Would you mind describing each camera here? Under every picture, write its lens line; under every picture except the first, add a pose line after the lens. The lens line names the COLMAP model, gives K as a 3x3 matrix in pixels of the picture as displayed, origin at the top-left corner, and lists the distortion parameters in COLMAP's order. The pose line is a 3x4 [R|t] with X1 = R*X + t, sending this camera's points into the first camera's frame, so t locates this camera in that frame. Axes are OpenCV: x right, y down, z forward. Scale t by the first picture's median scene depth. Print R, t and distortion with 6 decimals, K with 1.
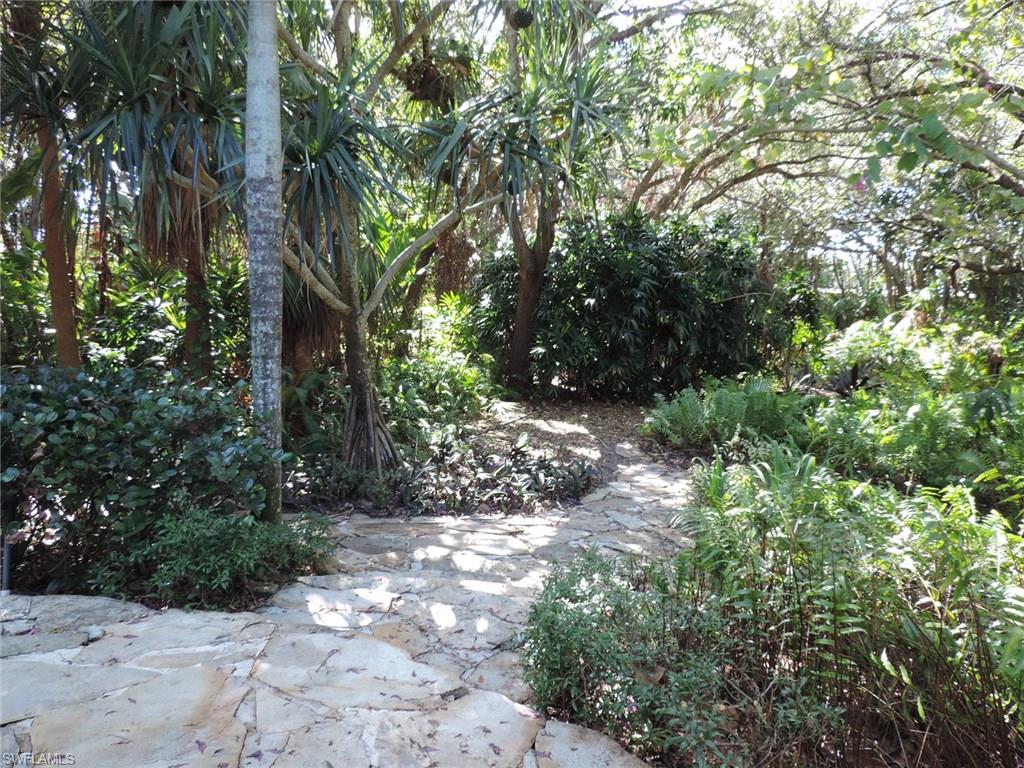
lens RADIAL K [[733.4, 0, 512.0], [0, 733.4, 384.0], [0, 0, 1]] dist [-0.024761, 0.005169]
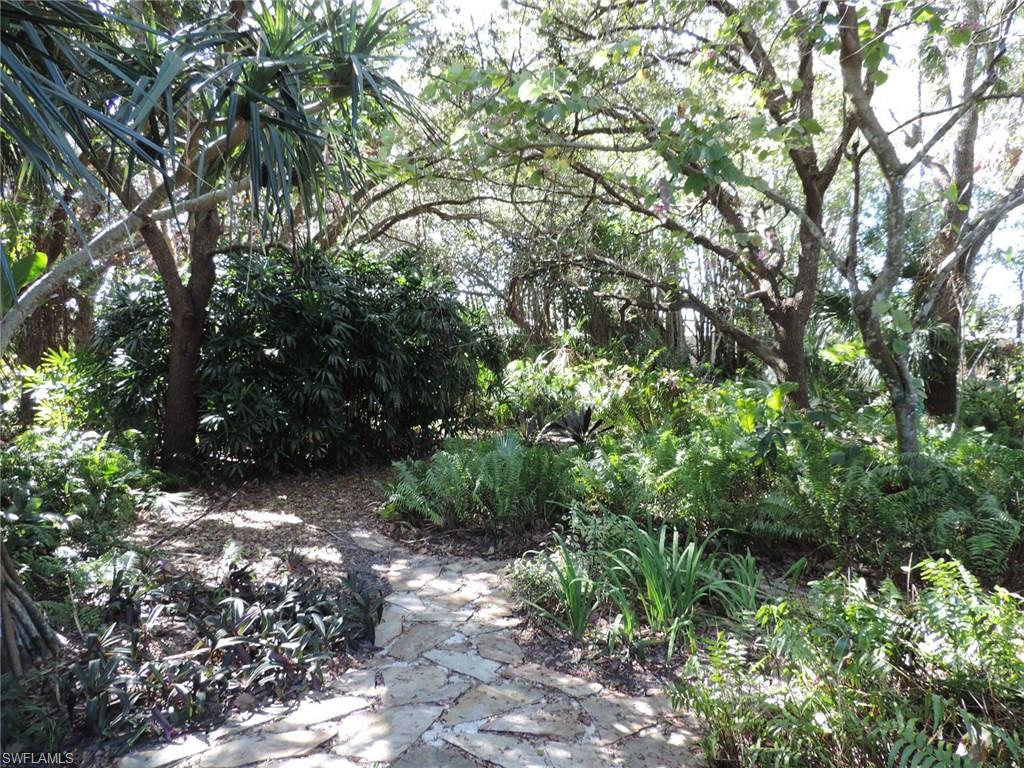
lens RADIAL K [[733.4, 0, 512.0], [0, 733.4, 384.0], [0, 0, 1]] dist [-0.024761, 0.005169]
pose [[0.865478, -0.060433, 0.497288, -0.067456], [0.091910, 0.995002, -0.039042, -0.023586], [-0.492443, 0.079495, 0.866707, 0.186304]]
